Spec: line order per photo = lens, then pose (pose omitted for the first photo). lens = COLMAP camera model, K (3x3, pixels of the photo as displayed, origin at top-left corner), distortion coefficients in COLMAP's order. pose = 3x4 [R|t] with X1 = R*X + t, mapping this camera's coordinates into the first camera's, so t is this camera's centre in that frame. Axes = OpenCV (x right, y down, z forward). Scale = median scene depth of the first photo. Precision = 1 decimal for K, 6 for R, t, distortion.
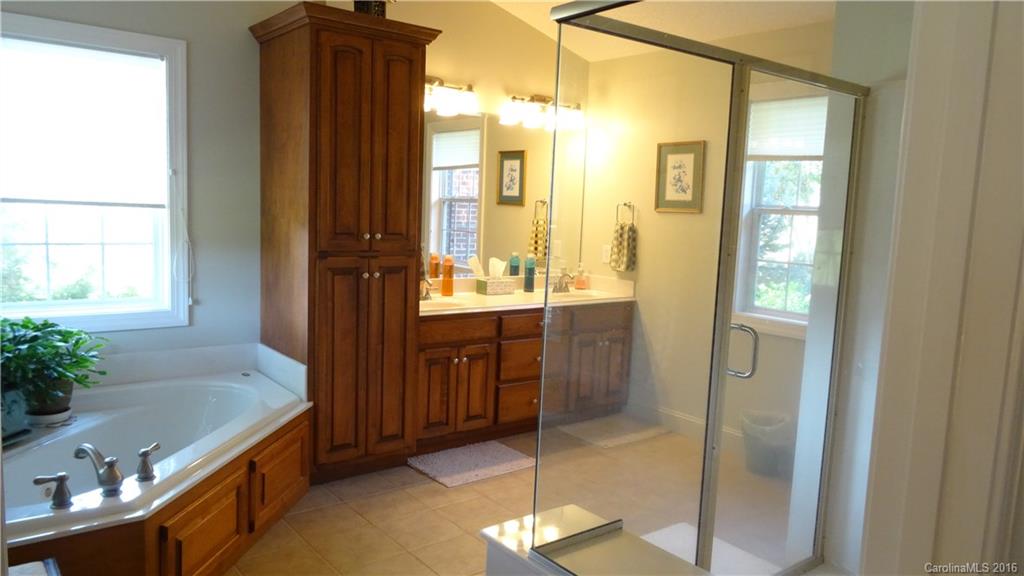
lens RADIAL K [[743.5, 0, 513.7], [0, 743.5, 287.7], [0, 0, 1]] dist [0.014359, 0.000704]
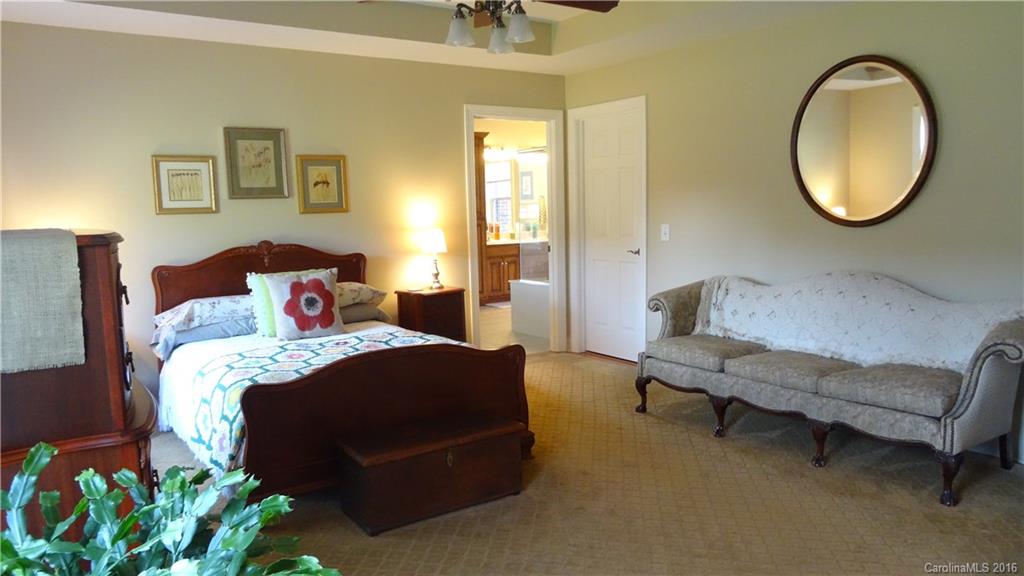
lens RADIAL K [[743.5, 0, 511.9], [0, 743.5, 290.1], [0, 0, 1]] dist [0.014359, 0.000704]
pose [[0.995875, -0.055170, -0.072043, 0.117665], [0.055334, 0.998468, 0.000275, 0.176515], [0.071917, -0.004261, 0.997401, -1.353254]]
